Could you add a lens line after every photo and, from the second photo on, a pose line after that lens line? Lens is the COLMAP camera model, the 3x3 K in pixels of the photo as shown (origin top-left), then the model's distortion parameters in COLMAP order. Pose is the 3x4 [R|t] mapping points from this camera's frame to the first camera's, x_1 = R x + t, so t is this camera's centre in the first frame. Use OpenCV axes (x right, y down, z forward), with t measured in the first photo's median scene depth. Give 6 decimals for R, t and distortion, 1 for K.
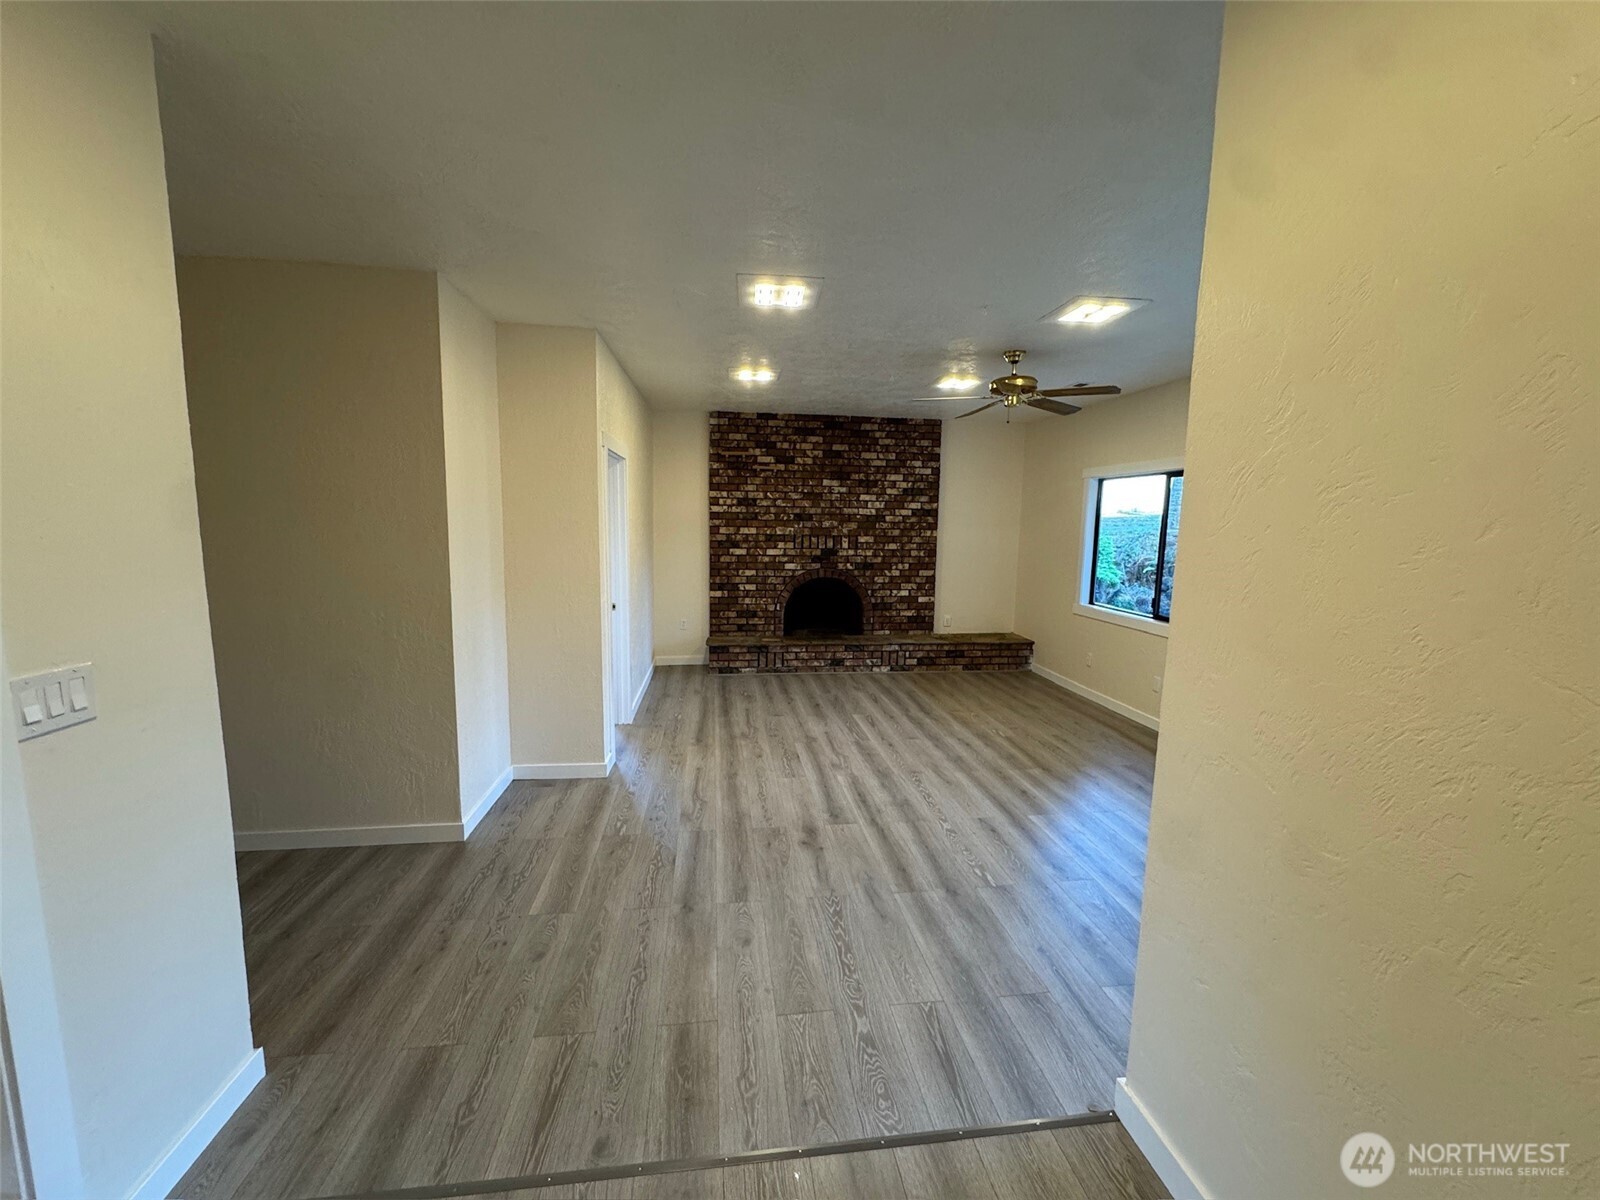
lens RADIAL K [[638.3, 0, 799.0], [0, 638.3, 597.4], [0, 0, 1]] dist [-0.002330, -0.000229]
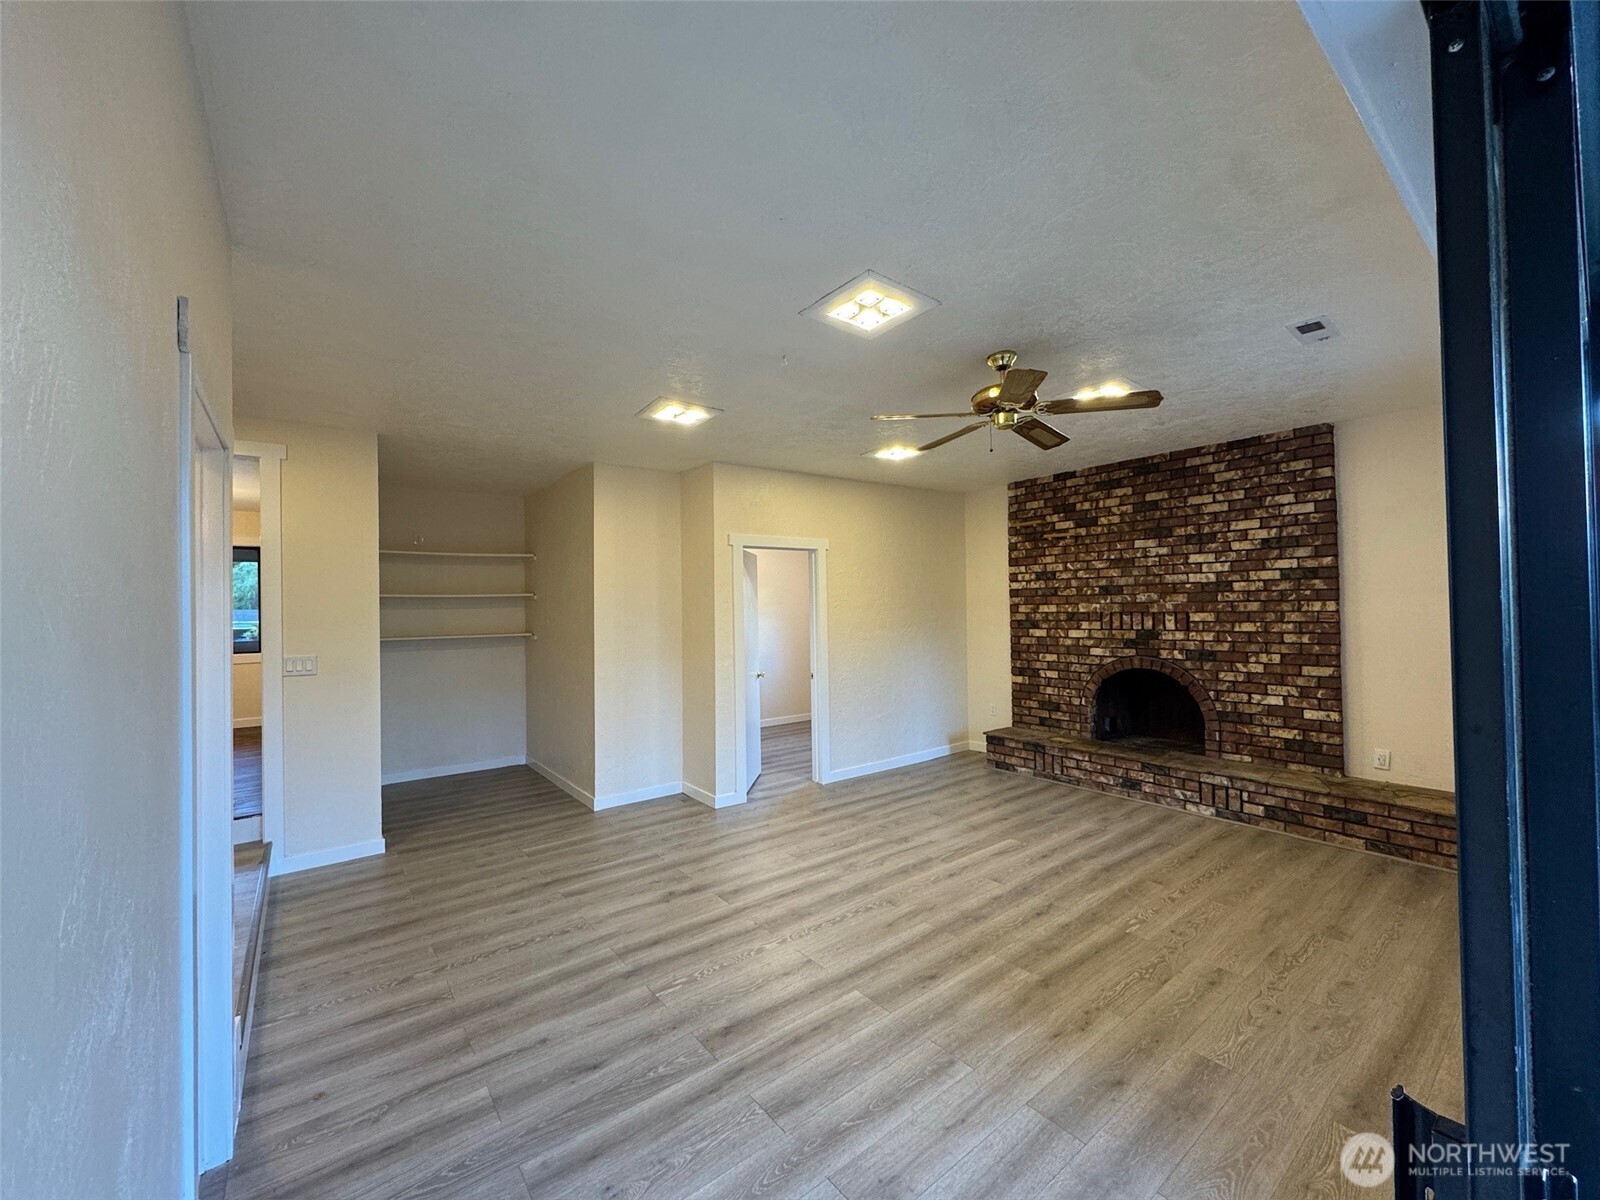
lens RADIAL K [[638.3, 0, 799.0], [0, 638.3, 597.4], [0, 0, 1]] dist [-0.002330, -0.000229]
pose [[0.505040, -0.038237, -0.862248, 0.497363], [-0.079832, 0.992666, -0.090779, -0.014060], [0.859396, 0.114682, 0.498284, 0.276203]]
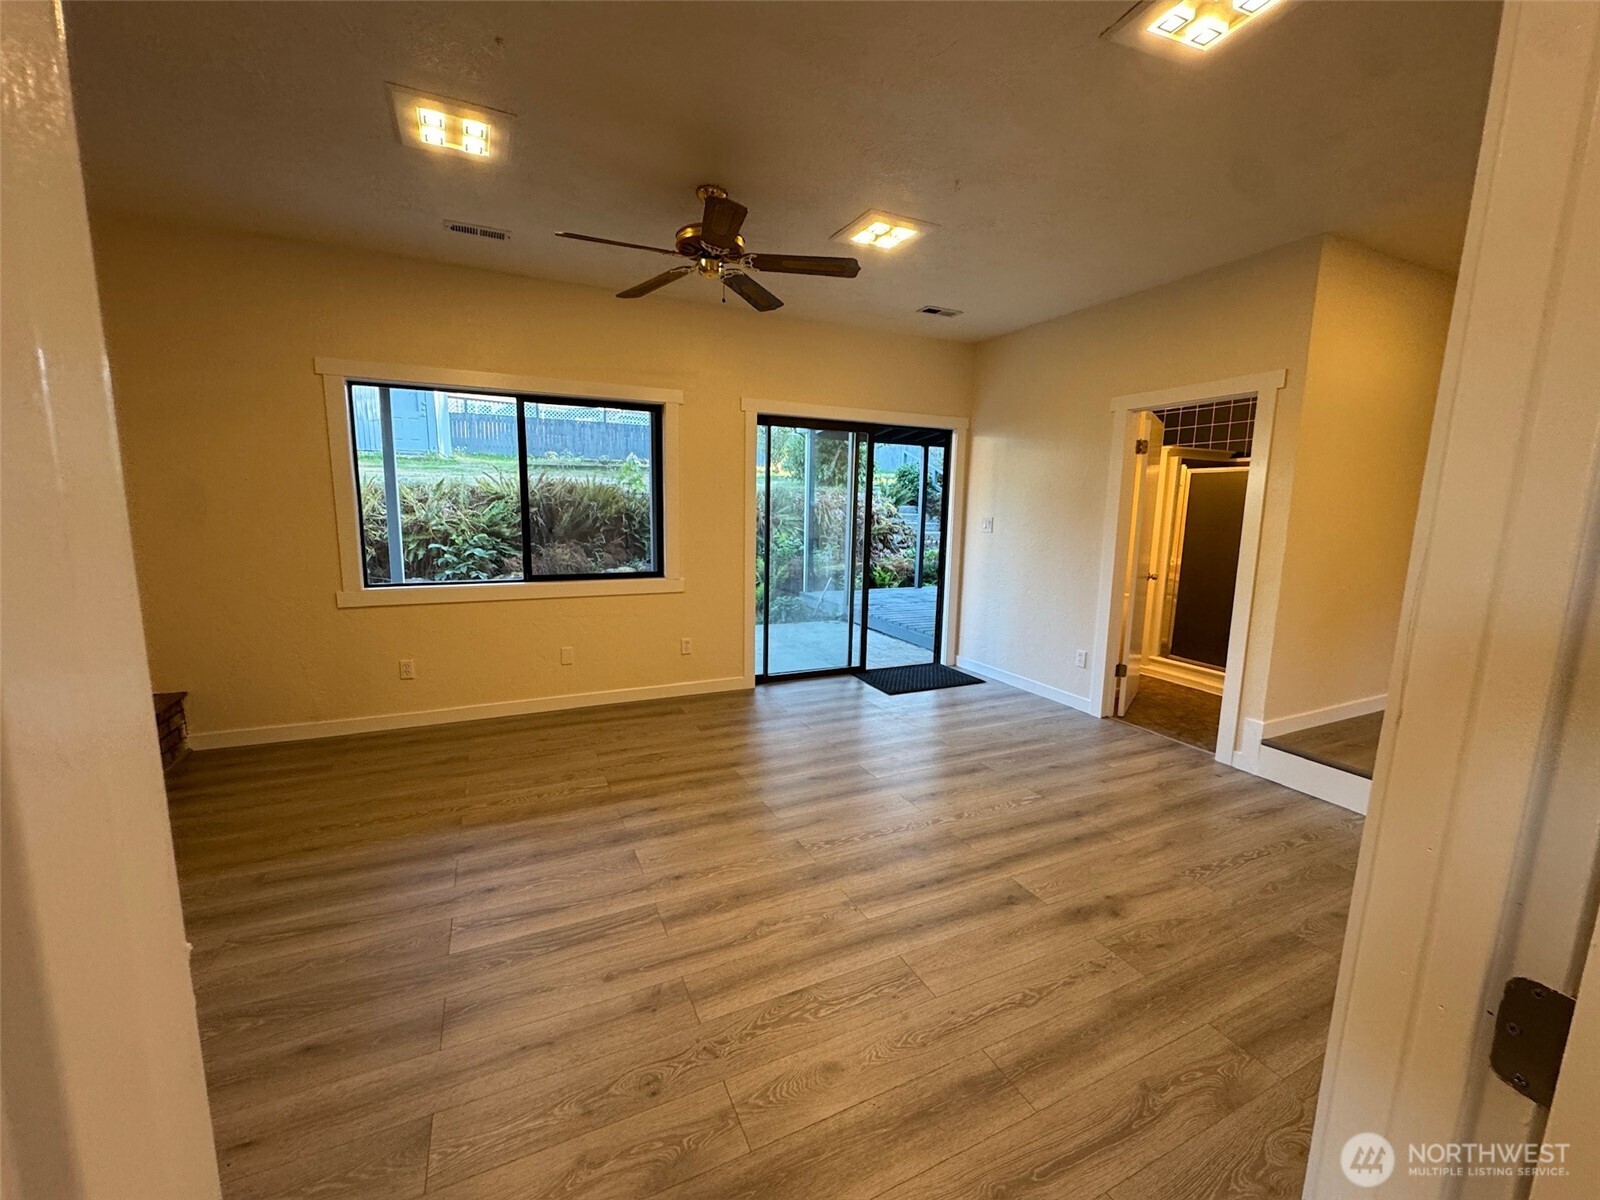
lens RADIAL K [[638.3, 0, 799.0], [0, 638.3, 597.4], [0, 0, 1]] dist [-0.002330, -0.000229]
pose [[-0.300741, -0.162168, 0.939817, -0.226387], [0.092434, 0.975841, 0.197963, -0.056495], [-0.949216, 0.146406, -0.278486, 0.686140]]
